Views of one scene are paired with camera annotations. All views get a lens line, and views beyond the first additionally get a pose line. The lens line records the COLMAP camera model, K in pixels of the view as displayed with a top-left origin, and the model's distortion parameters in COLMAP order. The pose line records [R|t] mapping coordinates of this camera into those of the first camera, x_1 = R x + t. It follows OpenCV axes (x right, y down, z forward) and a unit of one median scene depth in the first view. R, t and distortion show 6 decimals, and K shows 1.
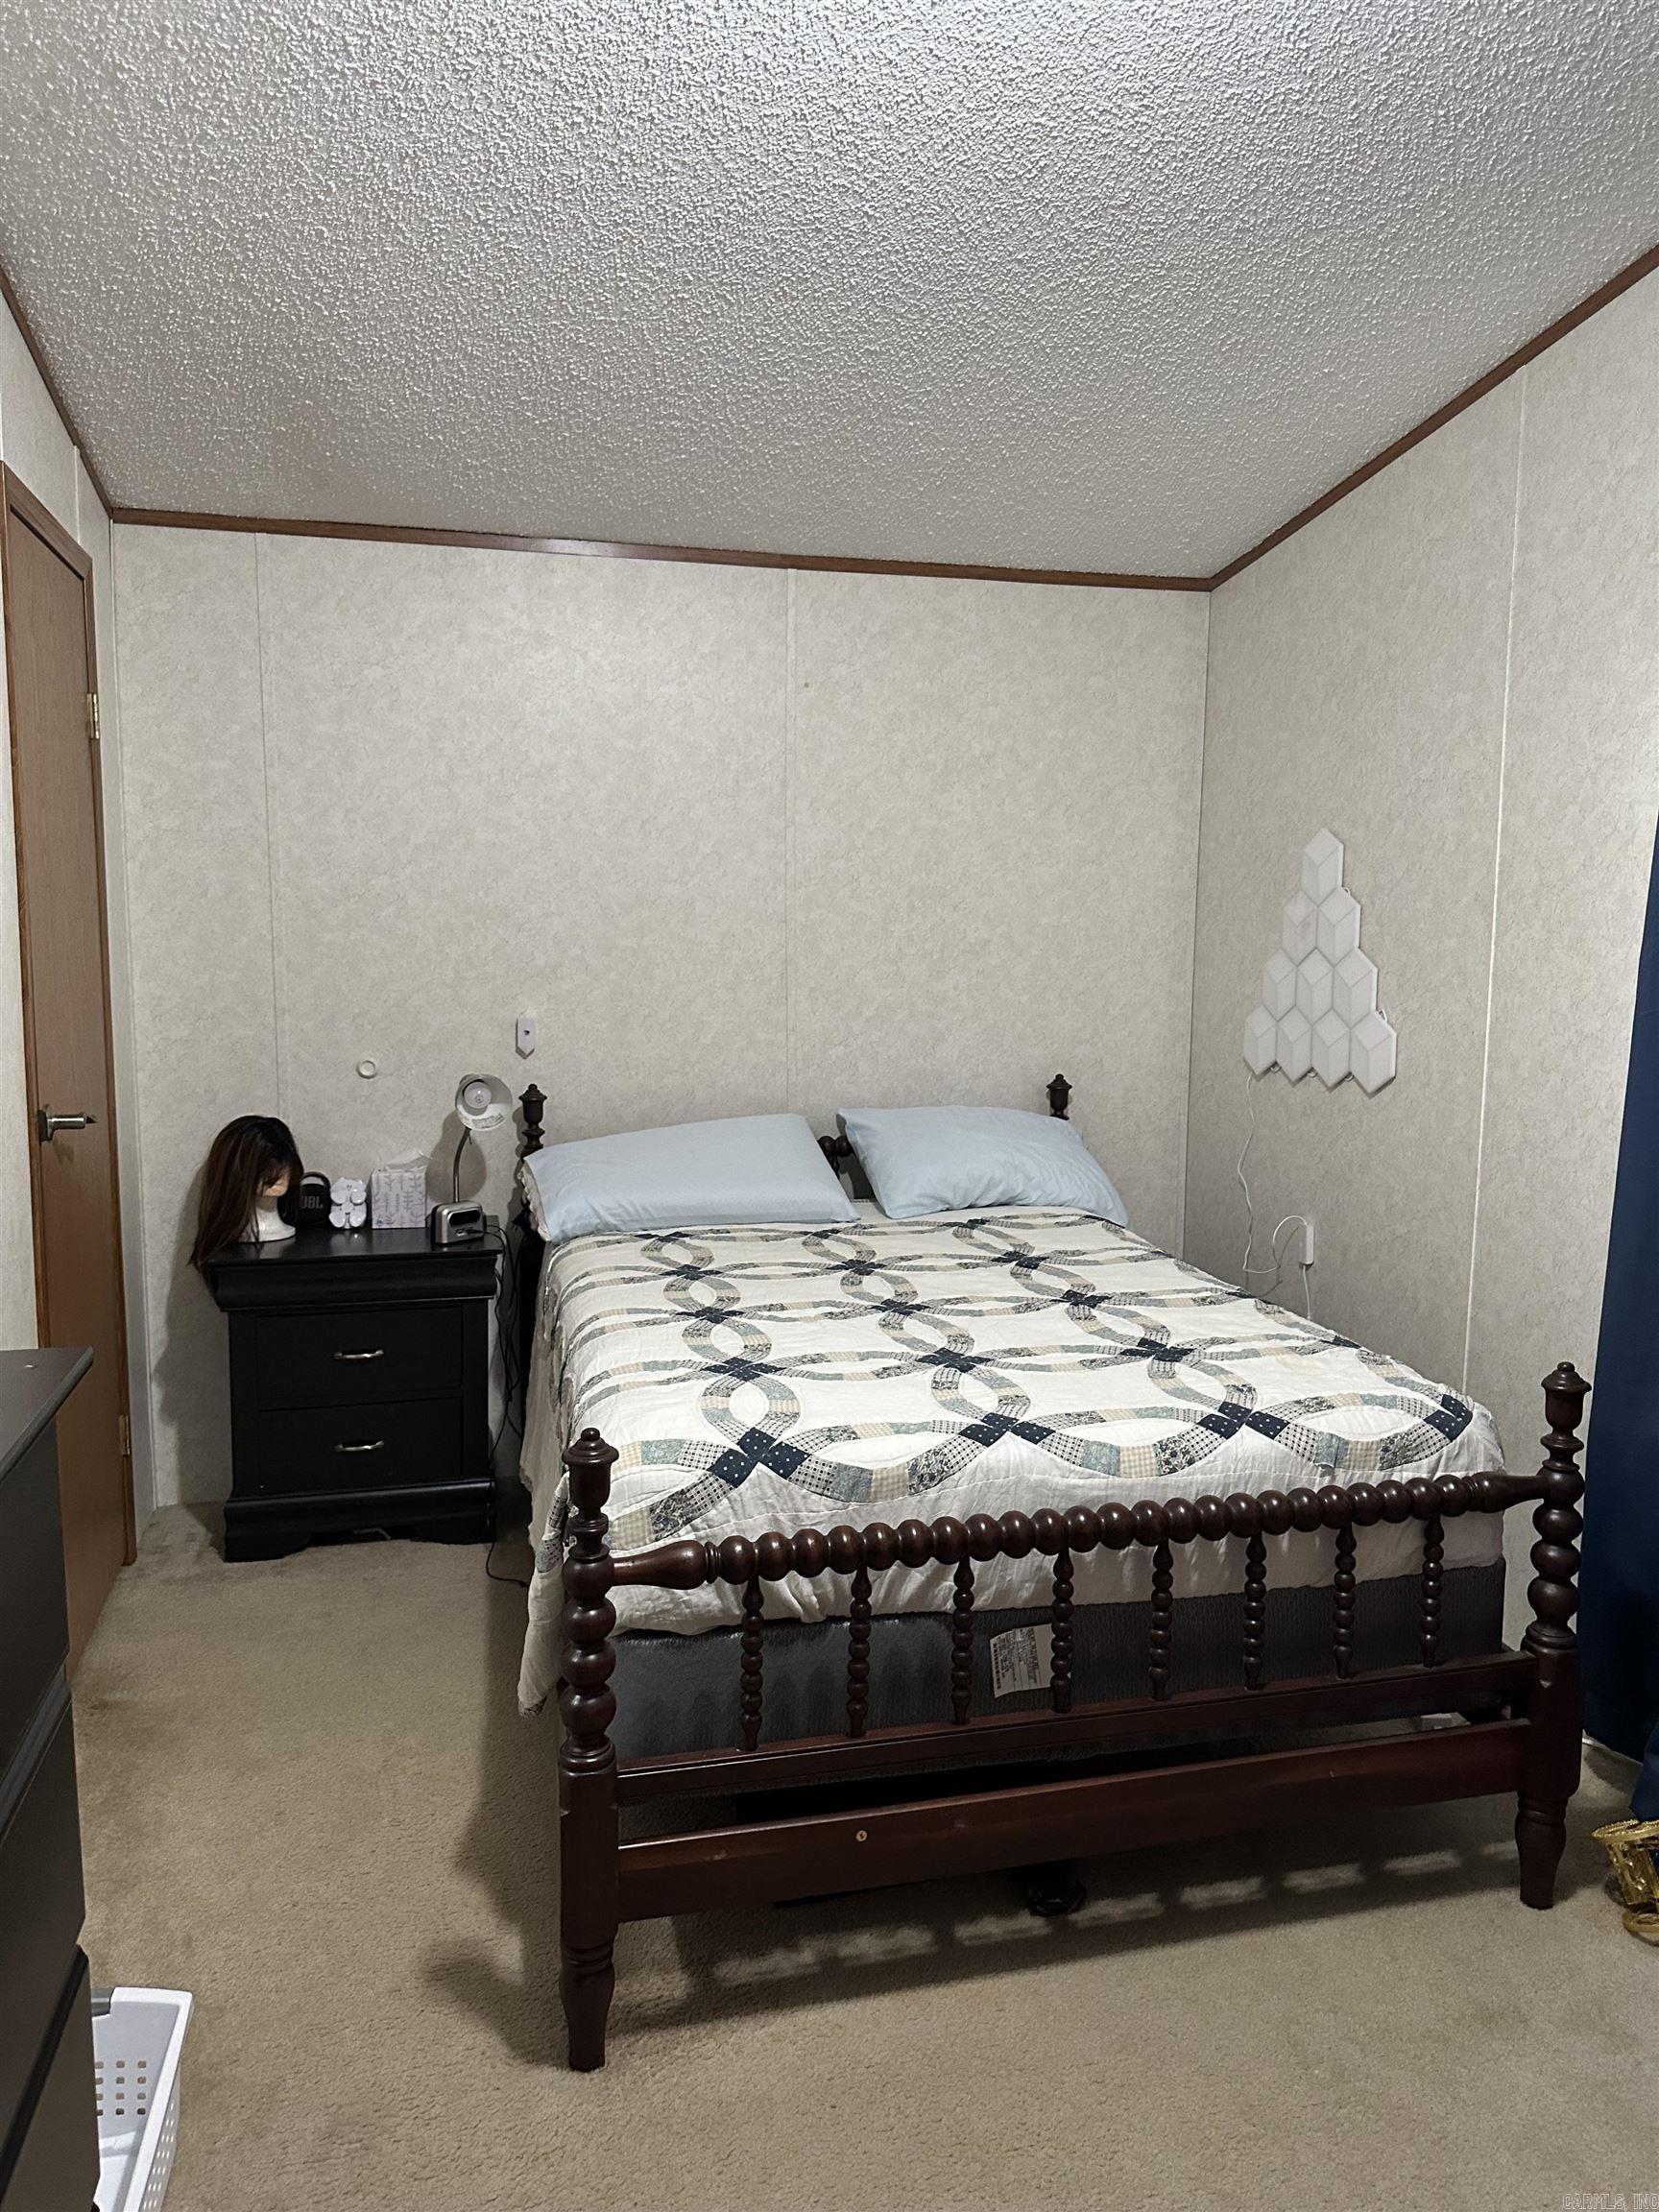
lens RADIAL K [[1552.8, 0, 829.3], [0, 1552.8, 1112.0], [0, 0, 1]] dist [0.081799, -0.124489]
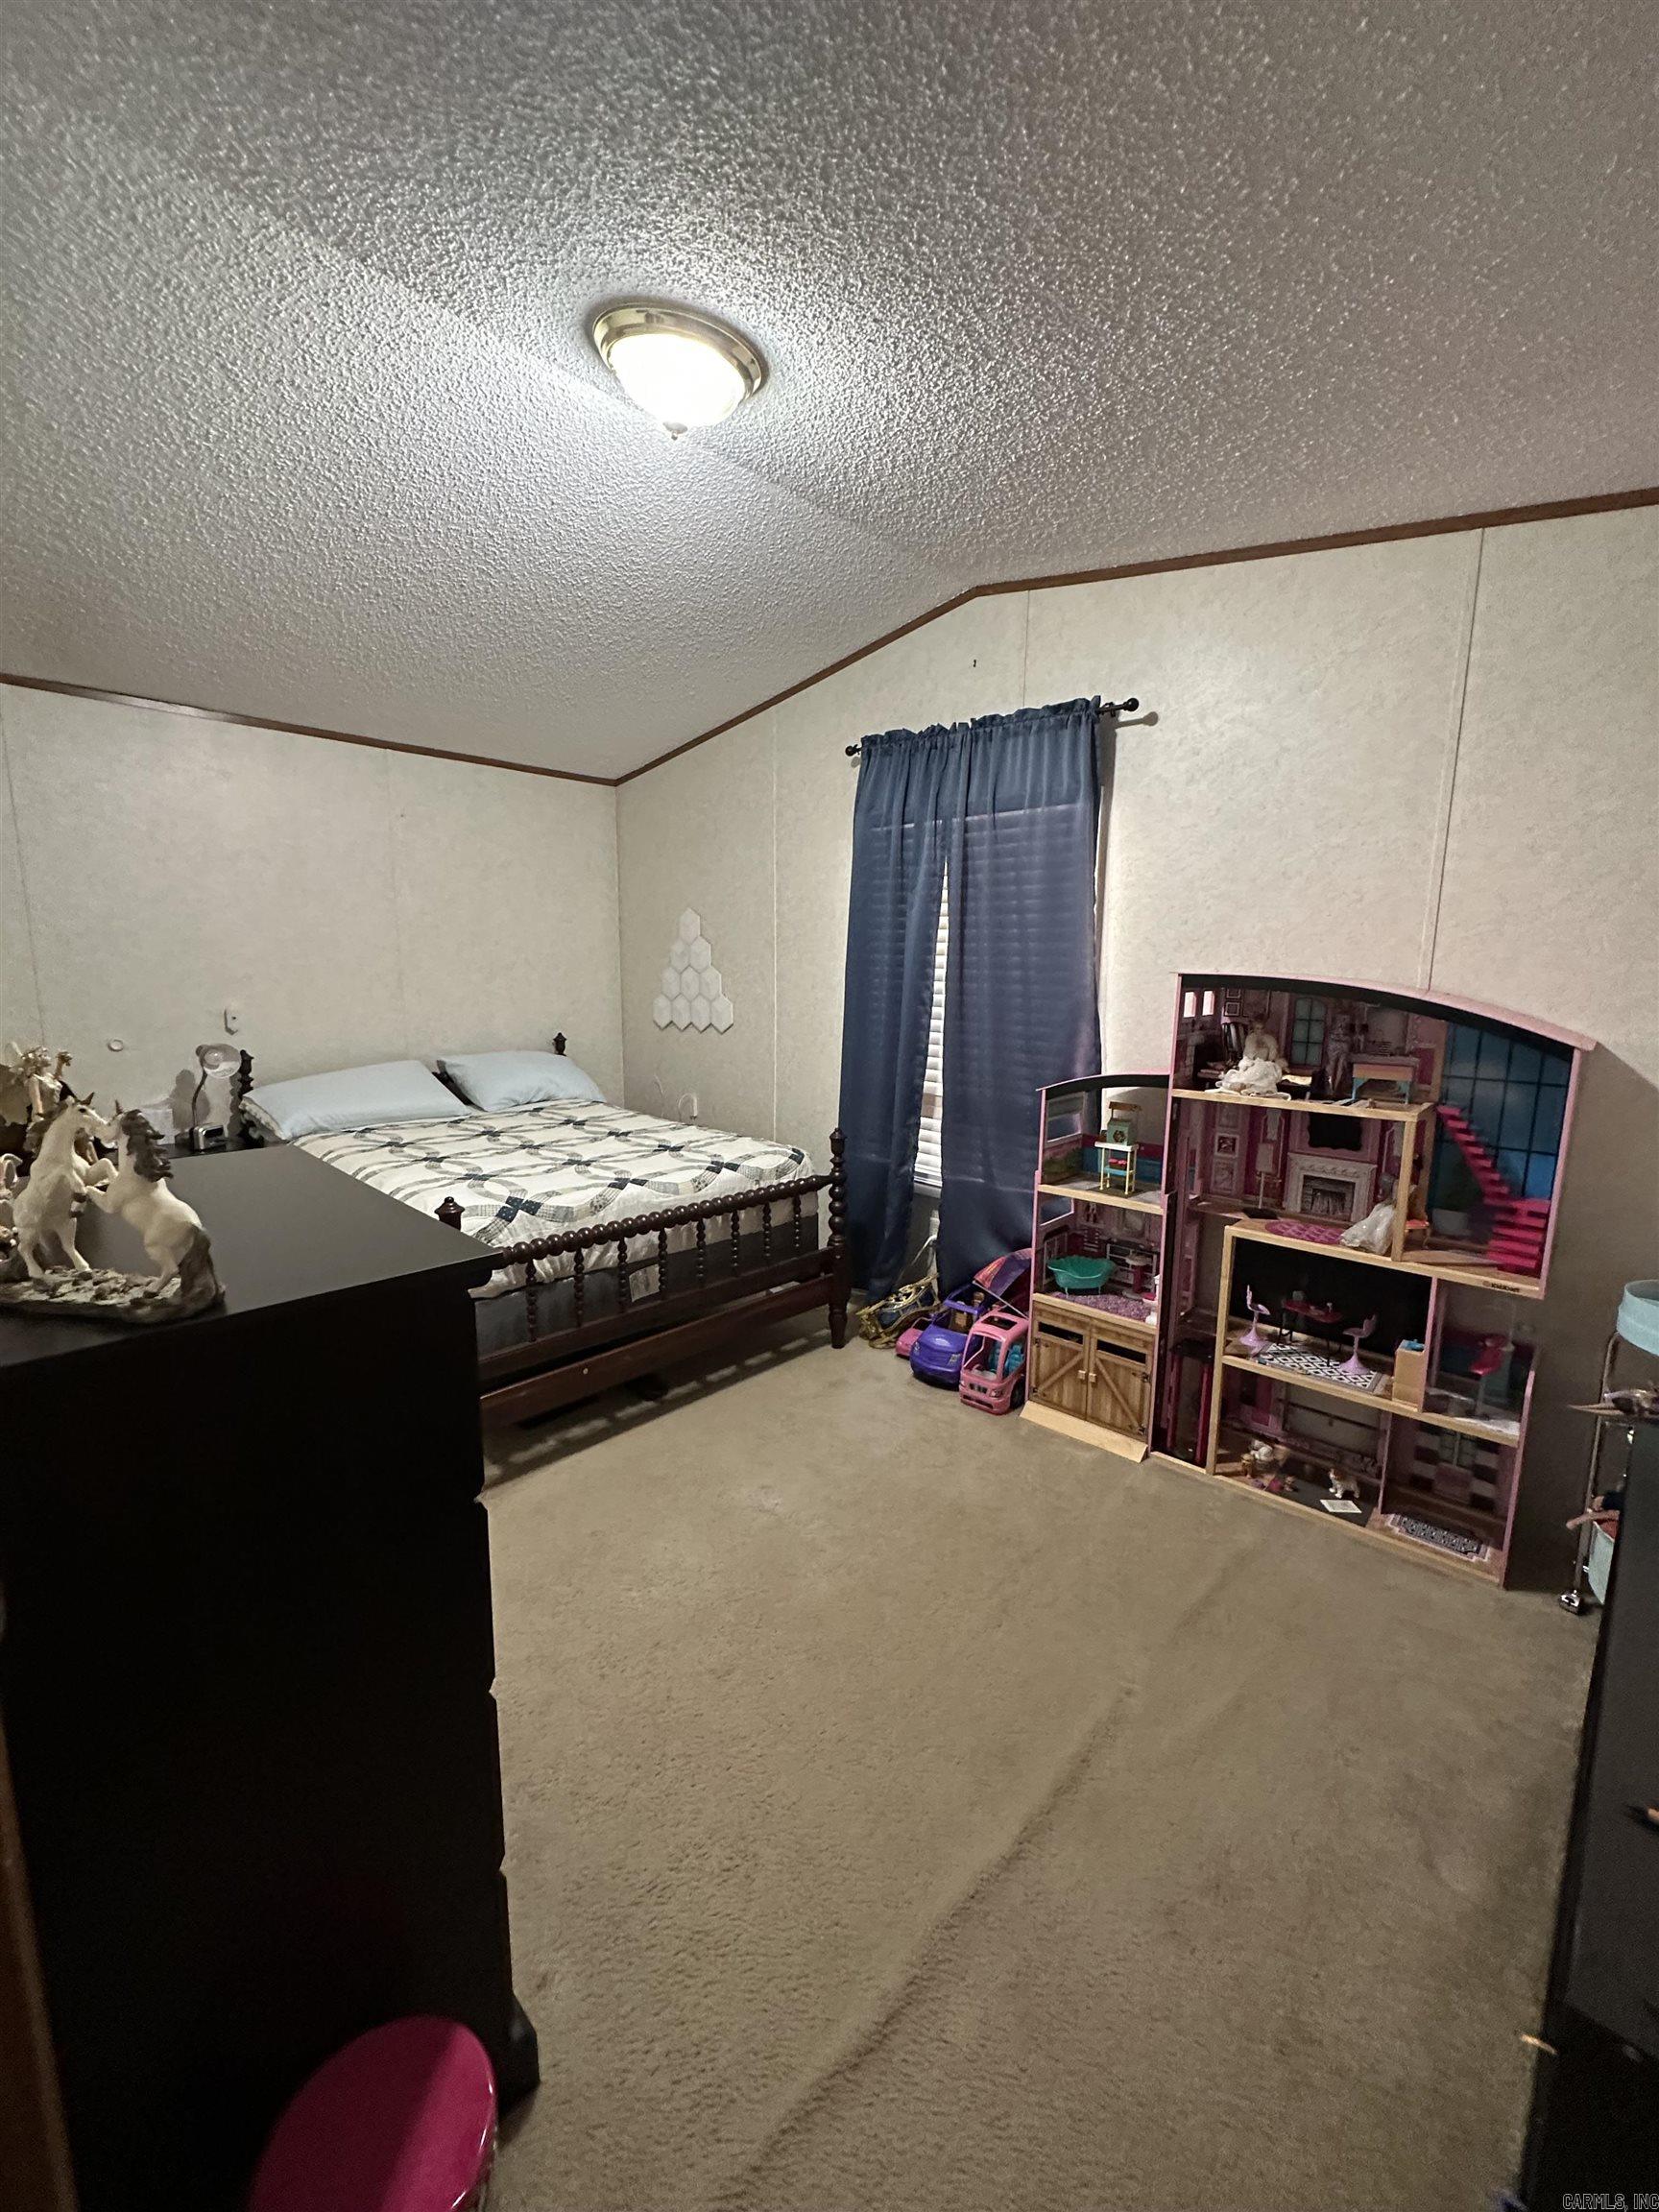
lens RADIAL K [[884.0, 0, 829.5], [0, 884.0, 1106.0], [0, 0, 1]] dist [-0.002841, 0.000477]
pose [[0.848801, -0.083931, 0.522008, -0.269123], [0.062714, 0.996332, 0.058221, 0.042678], [-0.524979, -0.016681, 0.850951, -0.183311]]
